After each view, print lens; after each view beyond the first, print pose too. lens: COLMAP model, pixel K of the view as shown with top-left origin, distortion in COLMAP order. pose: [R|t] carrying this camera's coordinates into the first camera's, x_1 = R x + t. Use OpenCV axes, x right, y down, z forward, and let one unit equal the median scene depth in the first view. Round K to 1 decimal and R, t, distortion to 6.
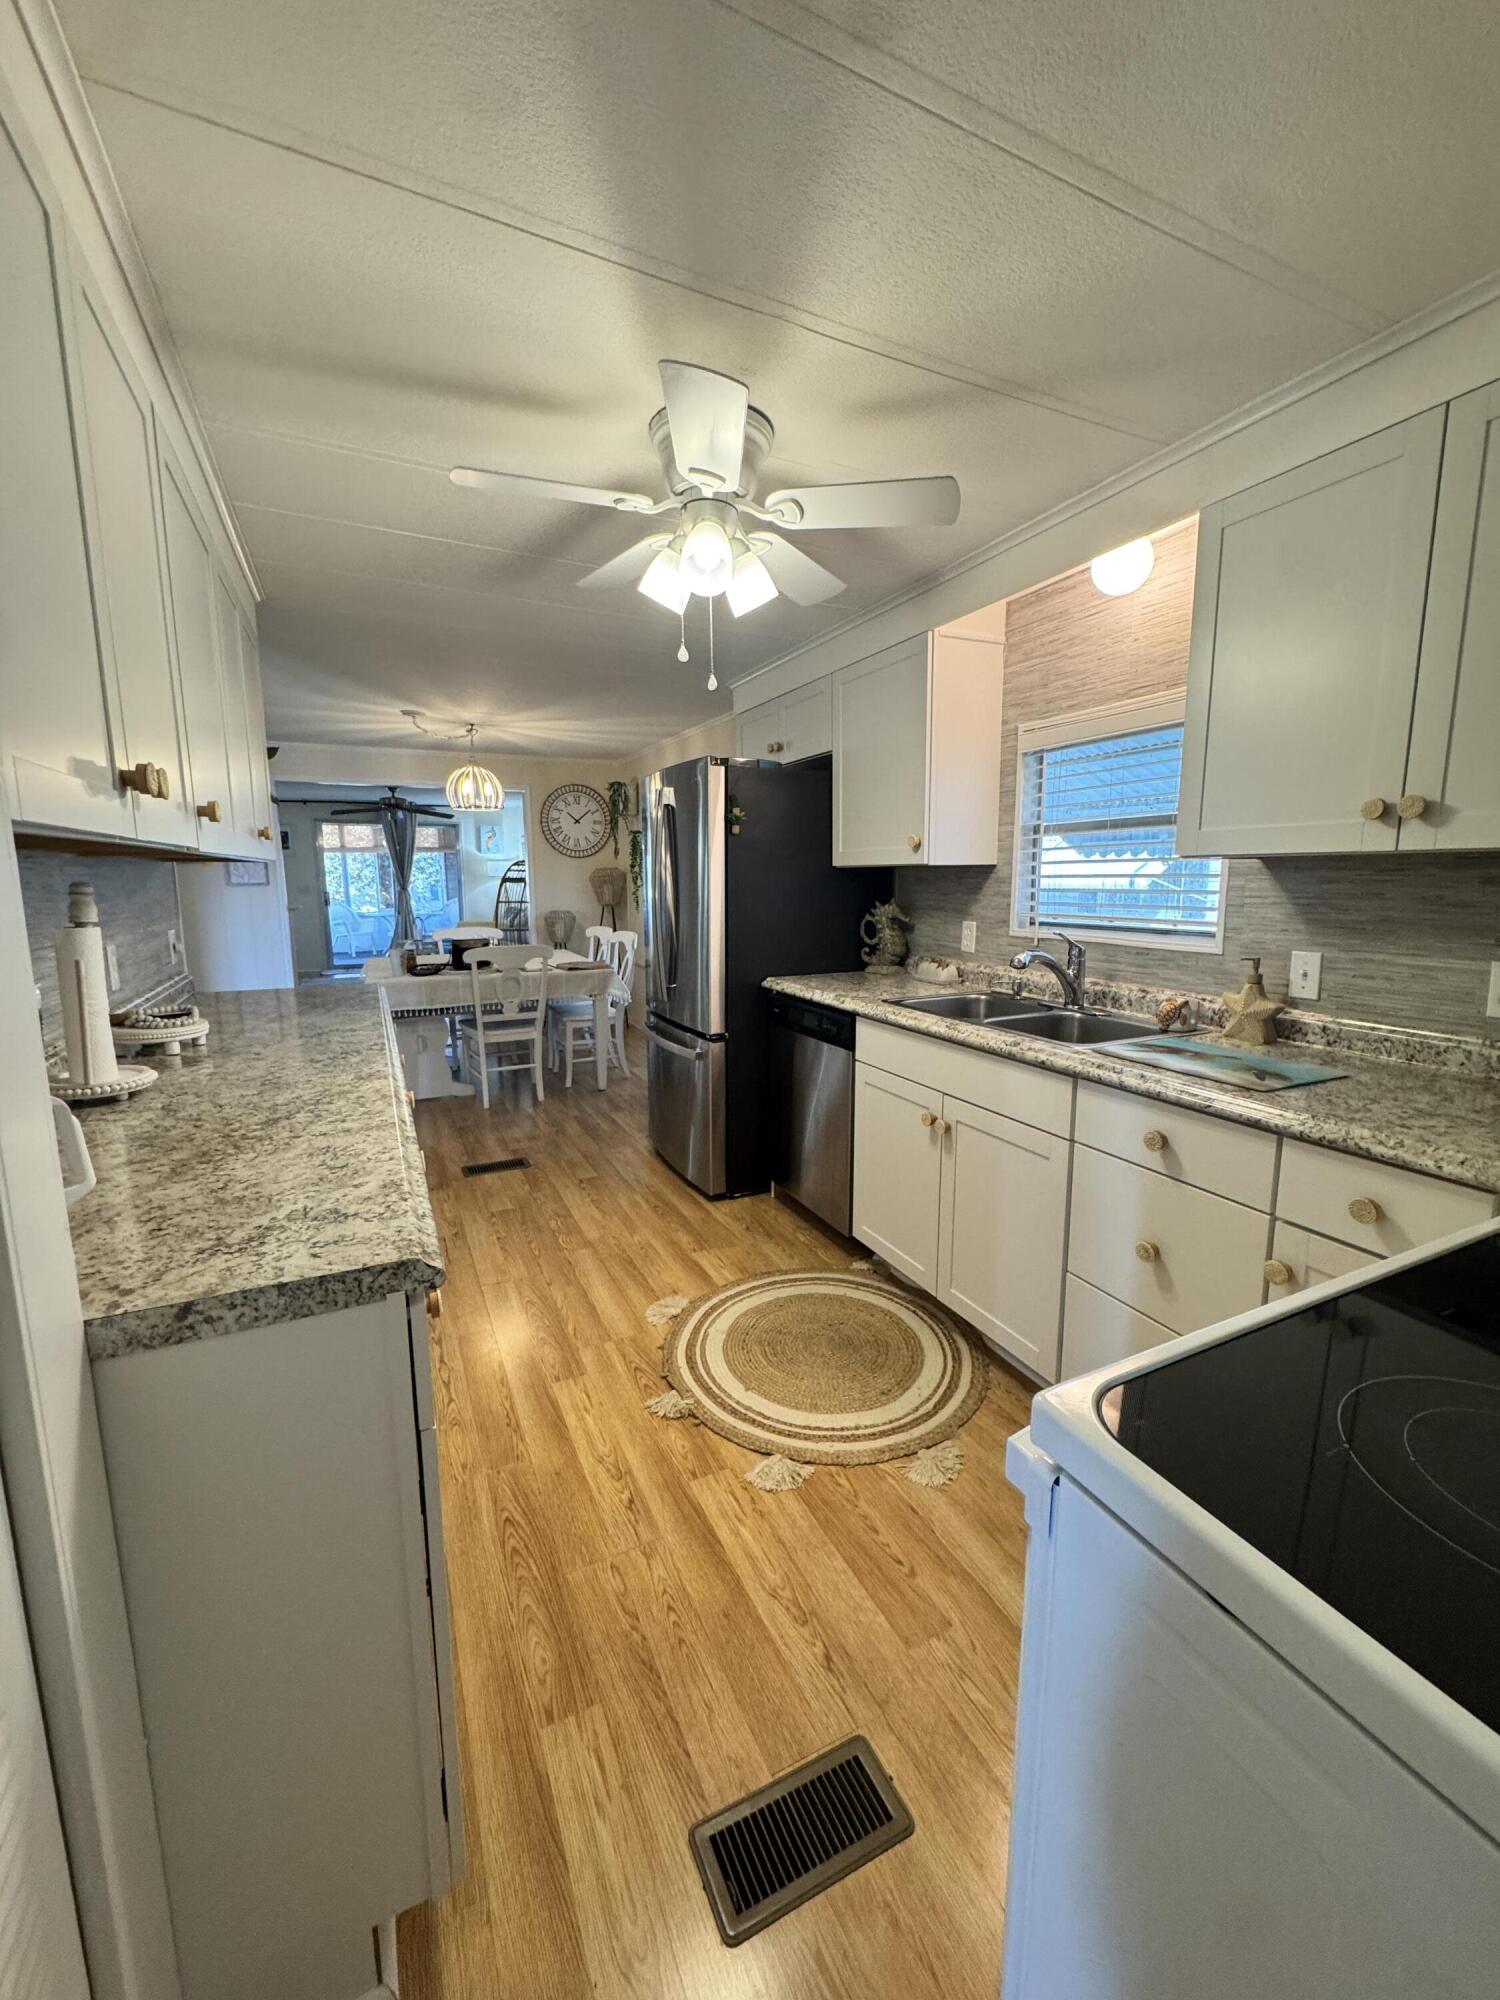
lens RADIAL K [[796.9, 0, 750.0], [0, 796.9, 1000.0], [0, 0, 1]] dist [-0.003621, 0.000560]
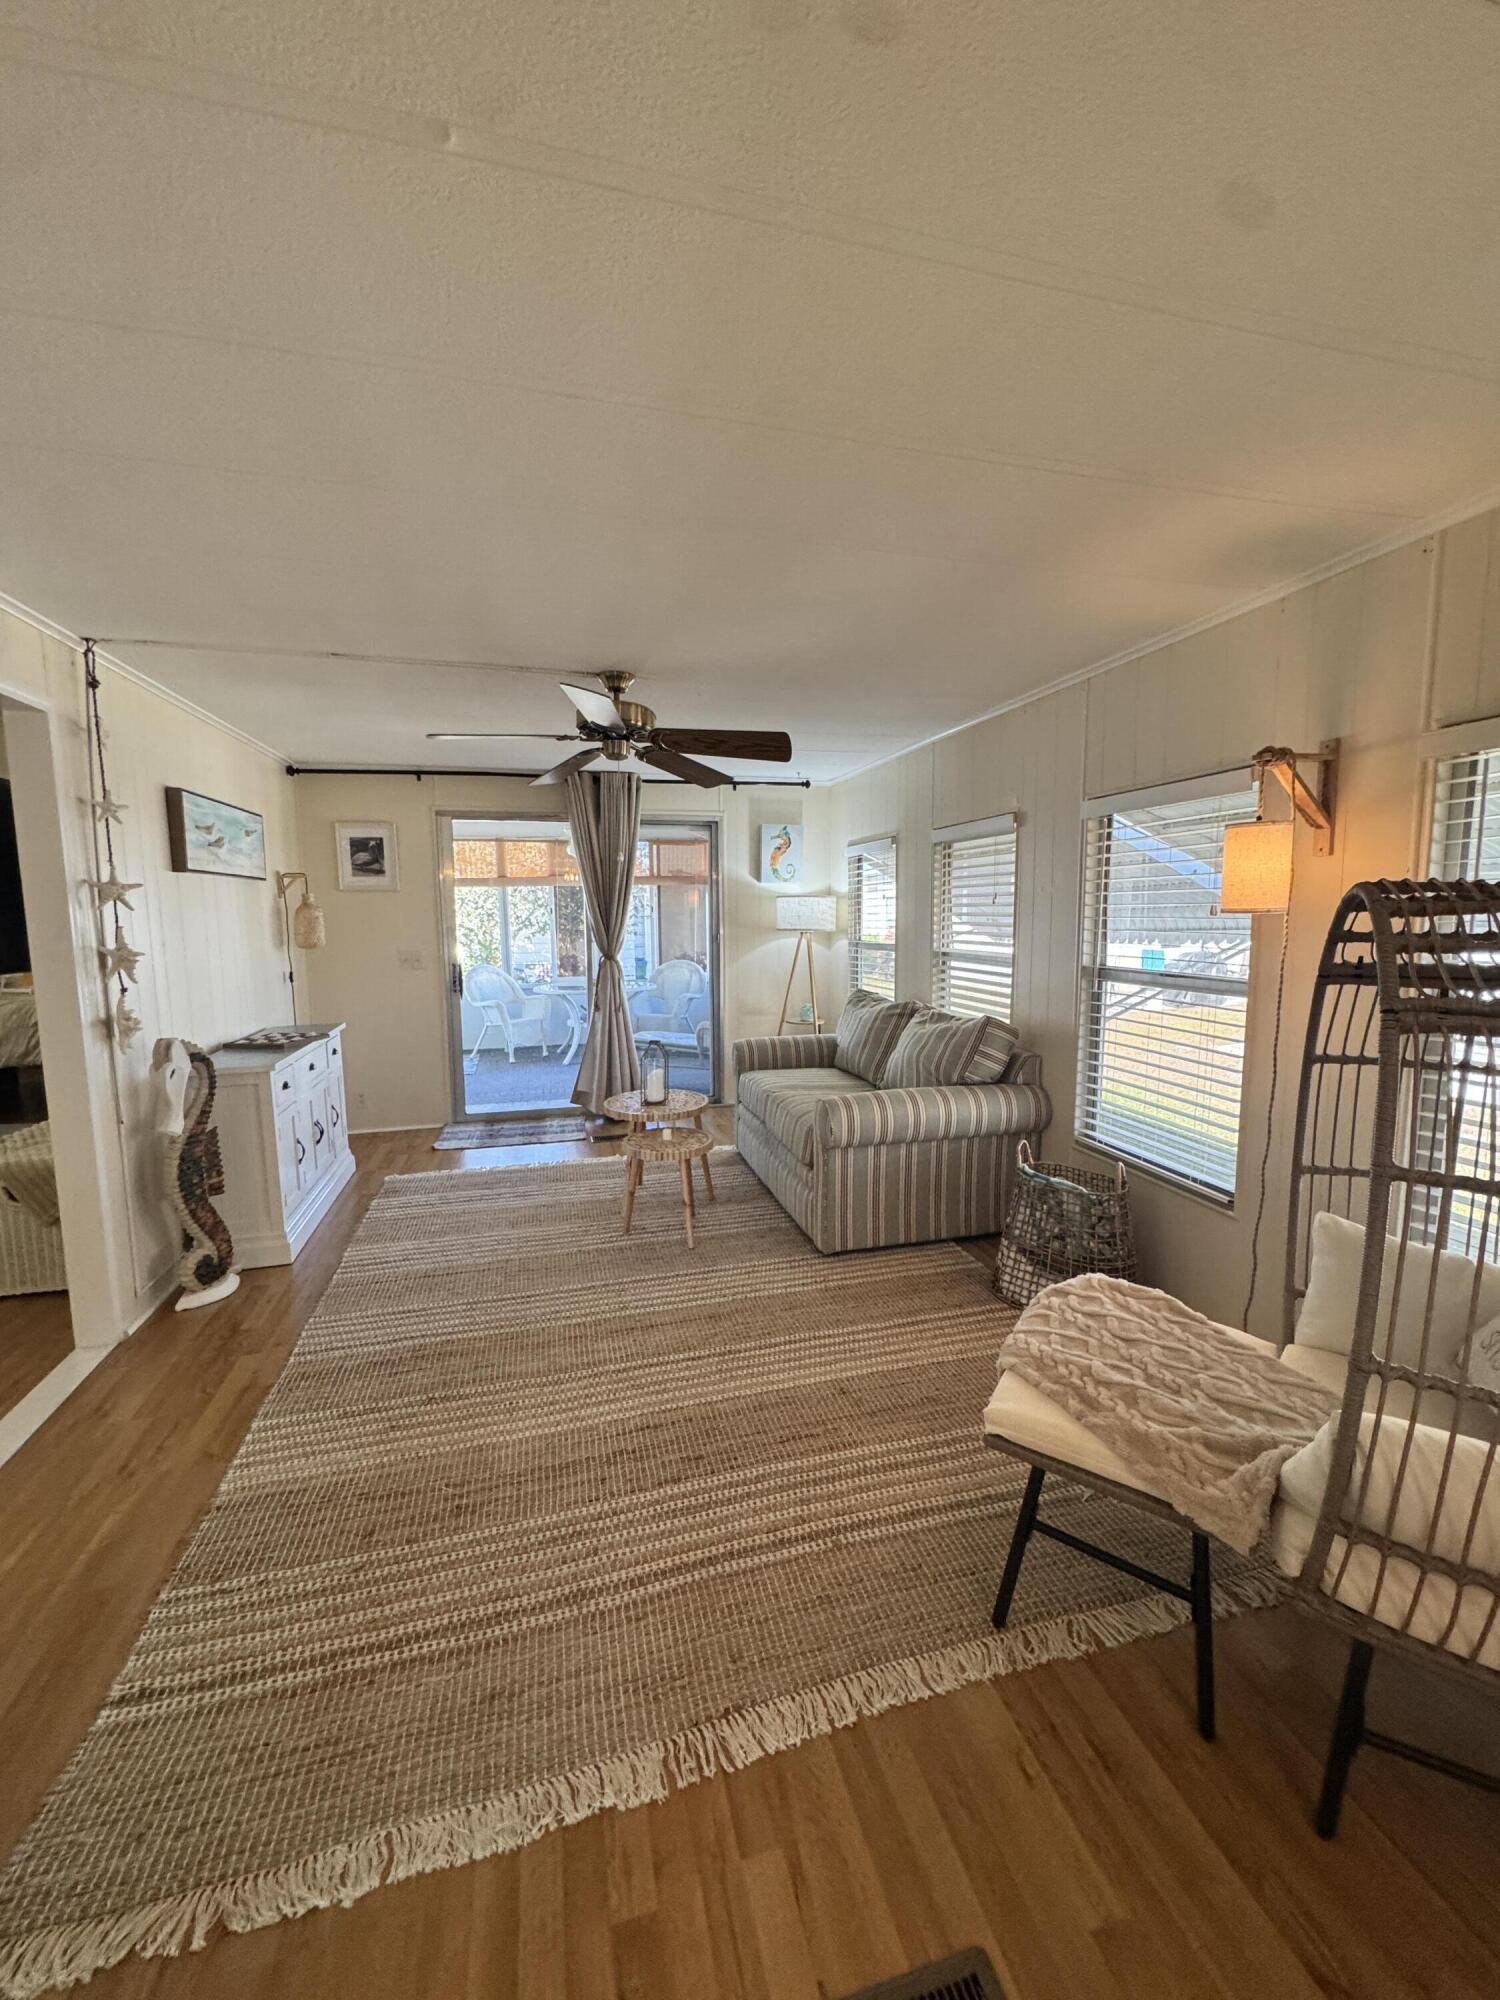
lens RADIAL K [[796.9, 0, 750.0], [0, 796.9, 1000.0], [0, 0, 1]] dist [-0.003621, 0.000560]
pose [[0.982803, 0.014077, -0.184122, -0.424181], [-0.022285, 0.998844, -0.042586, -0.152576], [0.183309, 0.045956, 0.981981, 0.882273]]
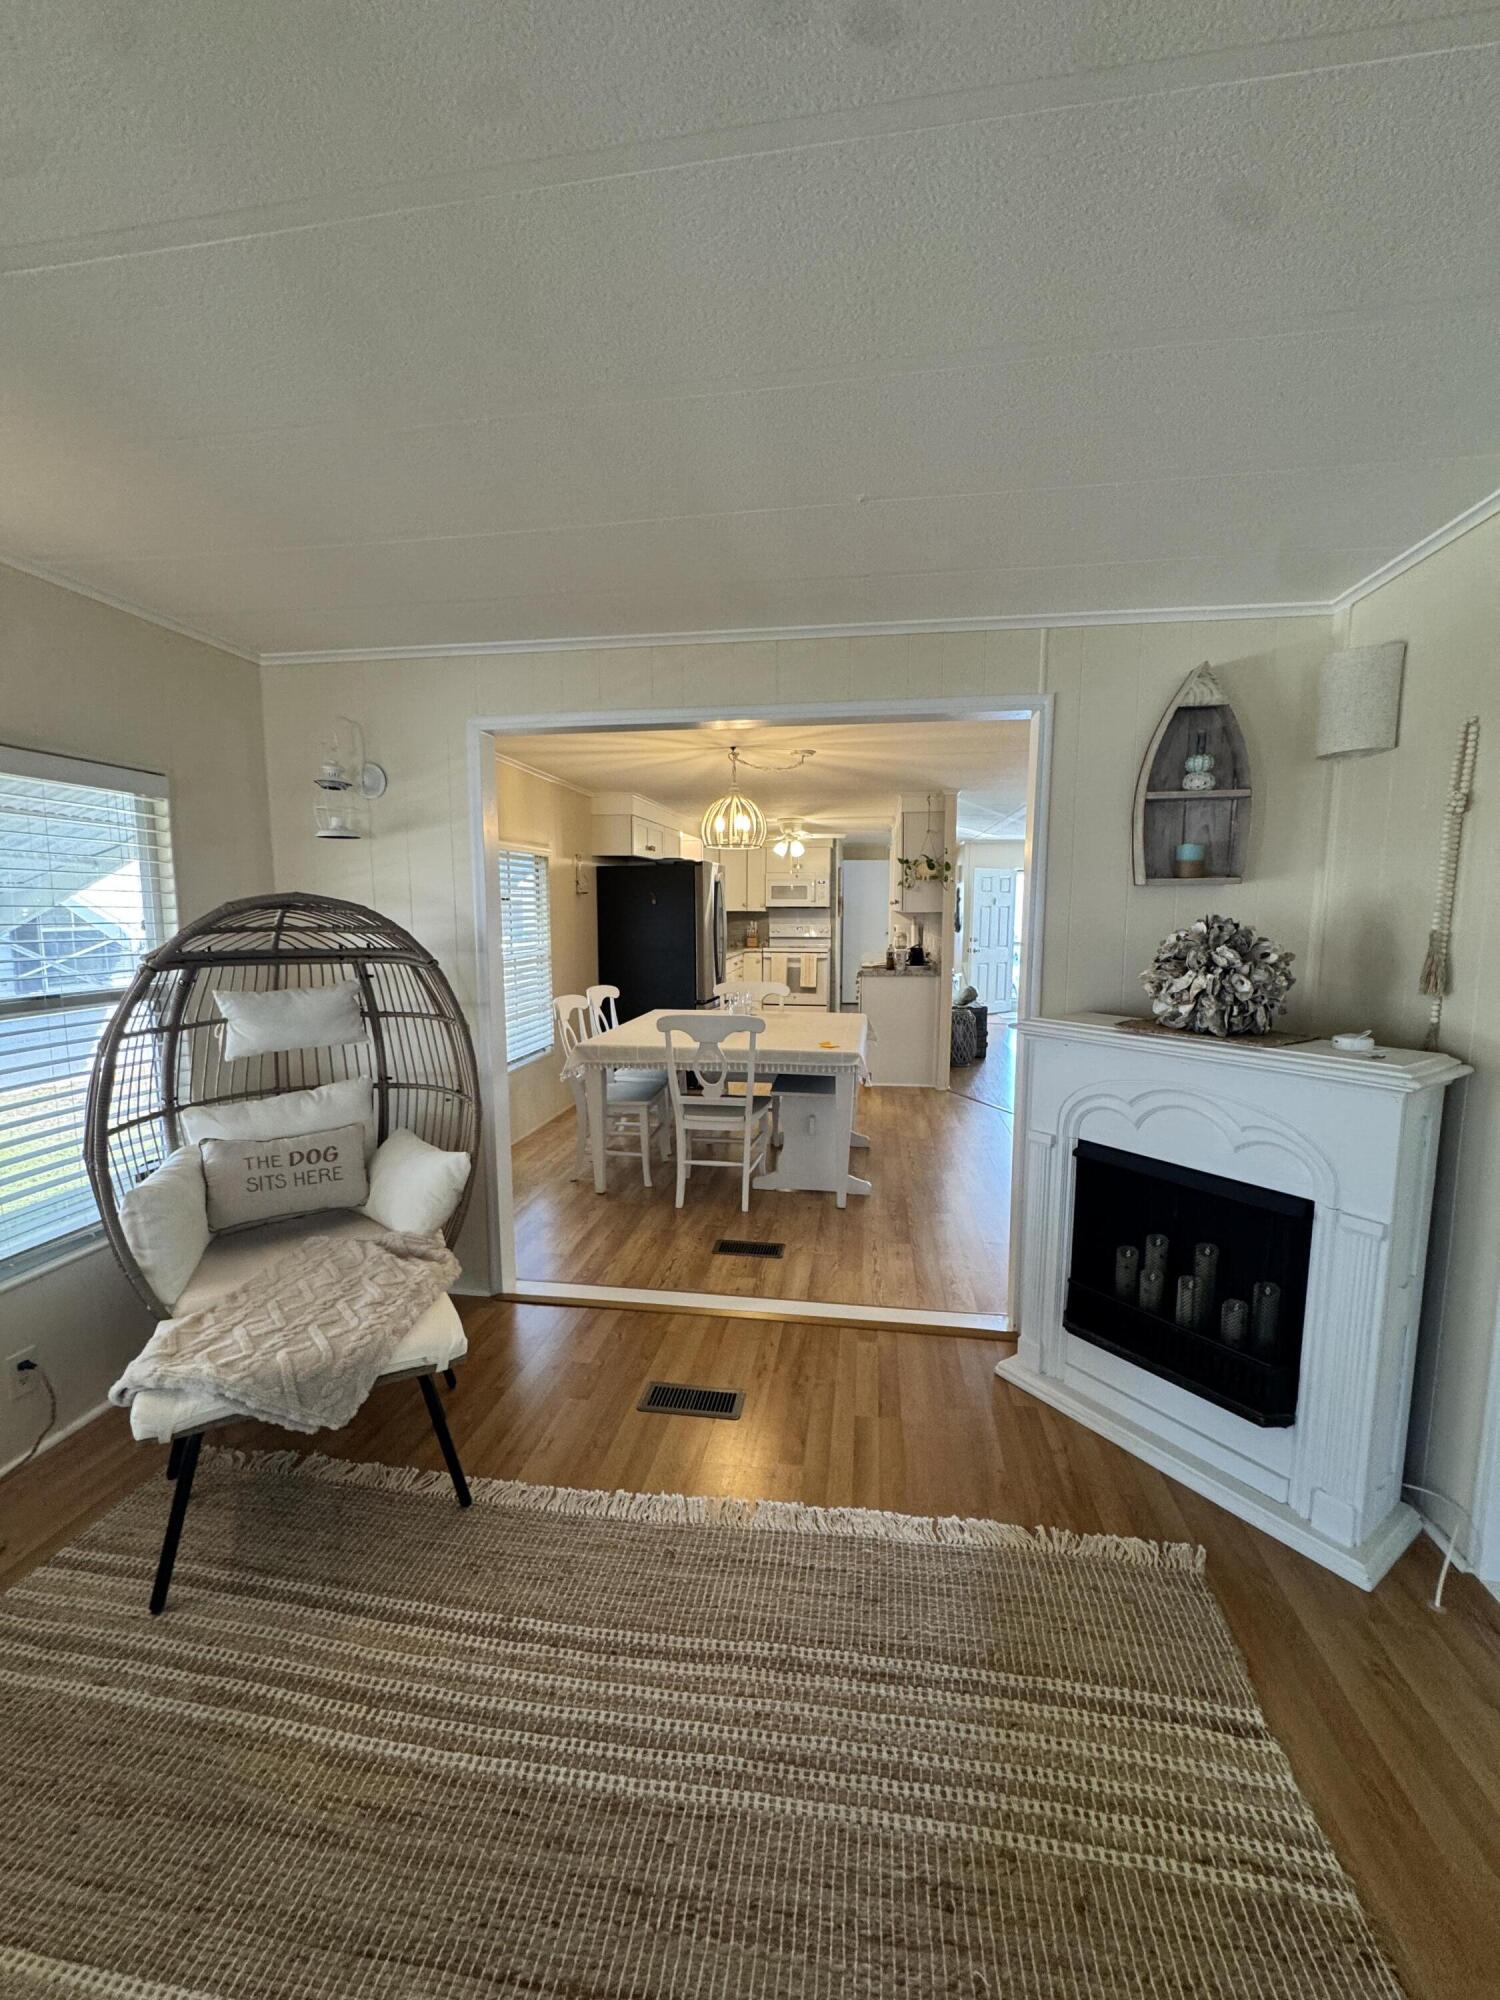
lens RADIAL K [[796.9, 0, 750.0], [0, 796.9, 1000.0], [0, 0, 1]] dist [-0.003621, 0.000560]
pose [[-0.827274, -0.064899, 0.558037, -0.617739], [0.089131, 0.965562, 0.244429, -0.211733], [-0.554683, 0.251948, -0.793000, 1.249394]]
